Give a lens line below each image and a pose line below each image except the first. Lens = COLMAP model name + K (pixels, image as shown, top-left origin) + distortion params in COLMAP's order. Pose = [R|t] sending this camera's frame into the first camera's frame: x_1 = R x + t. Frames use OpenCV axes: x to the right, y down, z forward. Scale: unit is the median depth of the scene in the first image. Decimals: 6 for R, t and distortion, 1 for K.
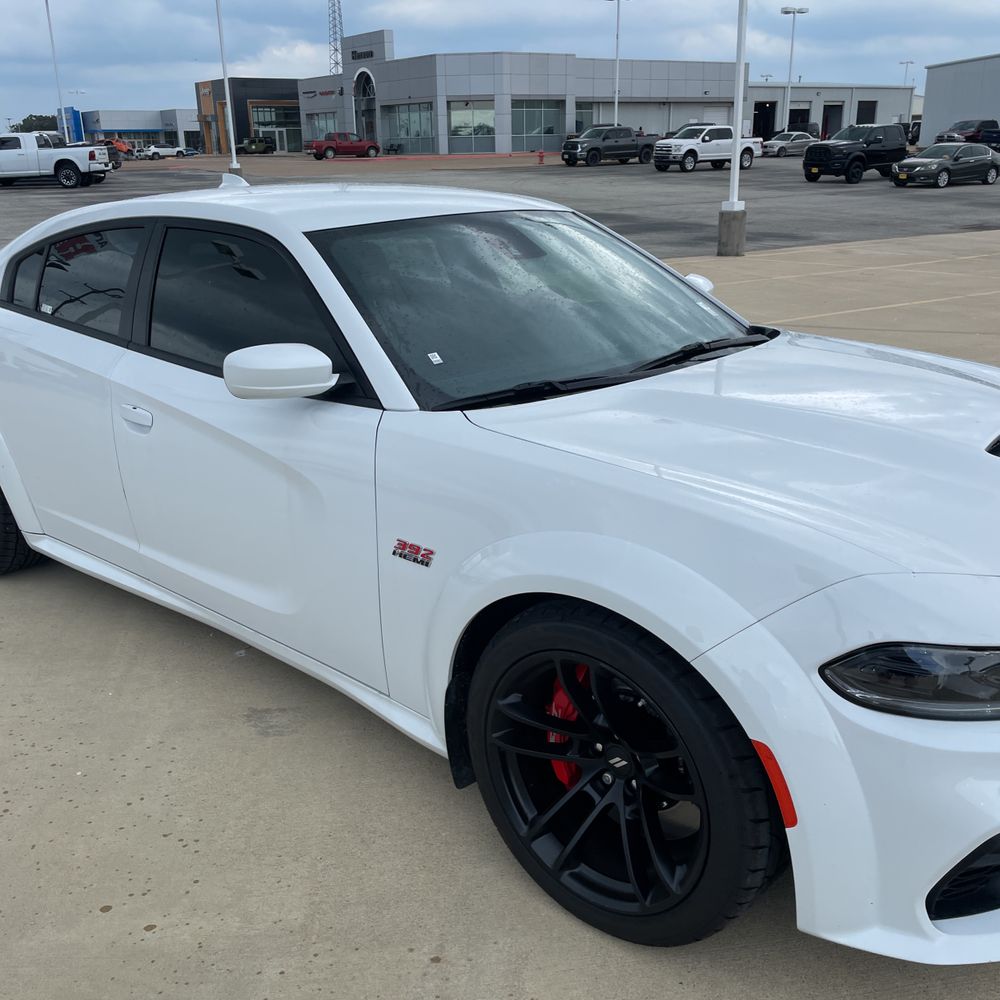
lens RADIAL K [[1020.6, 0, 492.1], [0, 1020.6, 479.8], [0, 0, 1]] dist [0.087172, -0.127908]
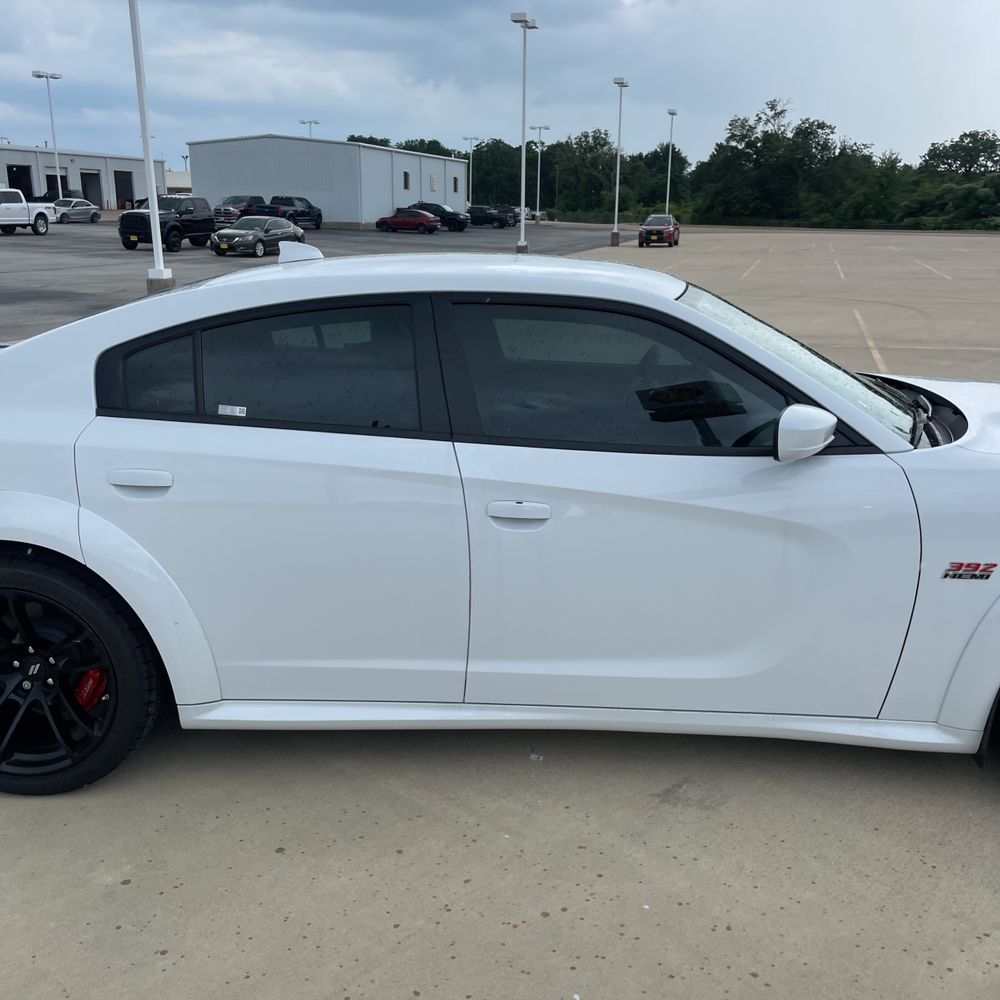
lens RADIAL K [[1014.5, 0, 500.0], [0, 1014.5, 500.0], [0, 0, 1]] dist [0.081295, -0.090306]
pose [[0.768632, -0.149284, 0.622028, -0.075725], [0.175145, 0.984343, 0.019814, -0.007720], [-0.615247, 0.093715, 0.782744, 0.026920]]
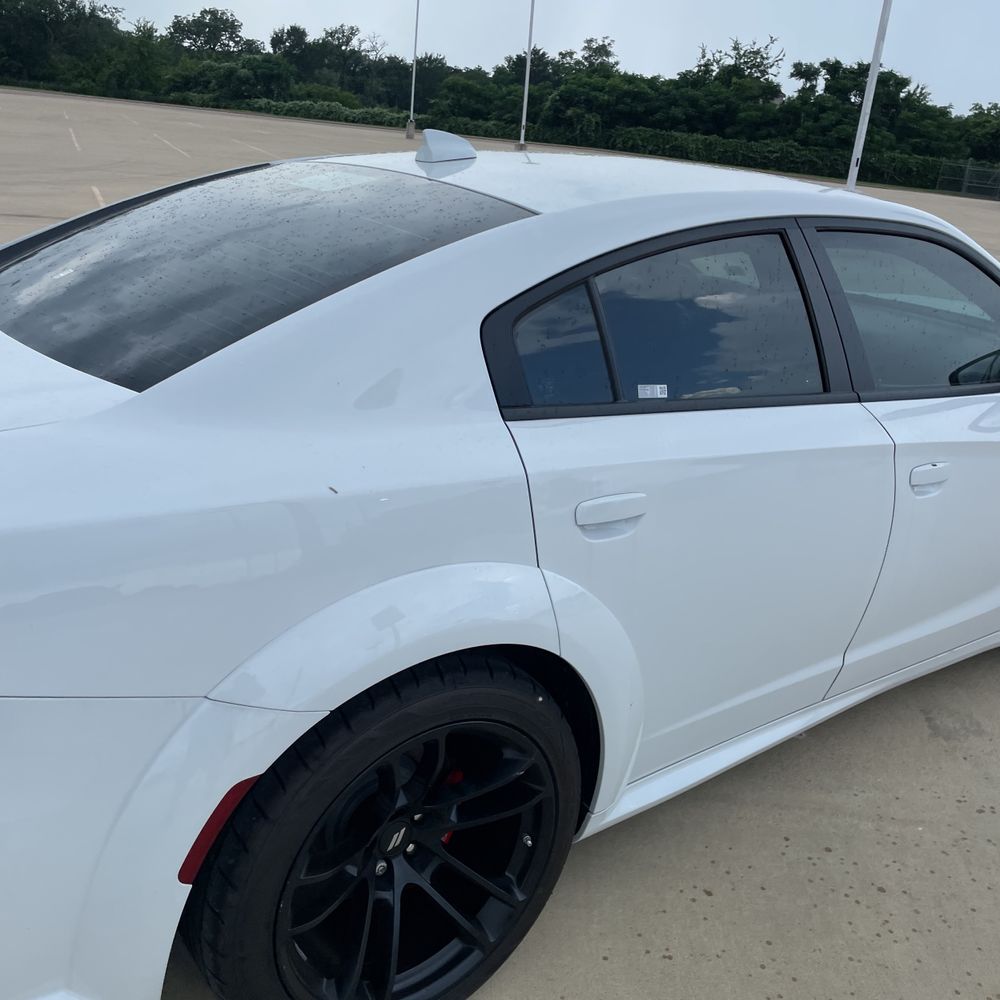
lens RADIAL K [[1020.6, 0, 492.1], [0, 1020.6, 479.8], [0, 0, 1]] dist [0.087172, -0.127908]
pose [[0.202085, -0.289024, 0.935749, -0.096273], [0.214002, 0.945405, 0.245791, -0.027142], [-0.955701, 0.150581, 0.252904, 0.094131]]
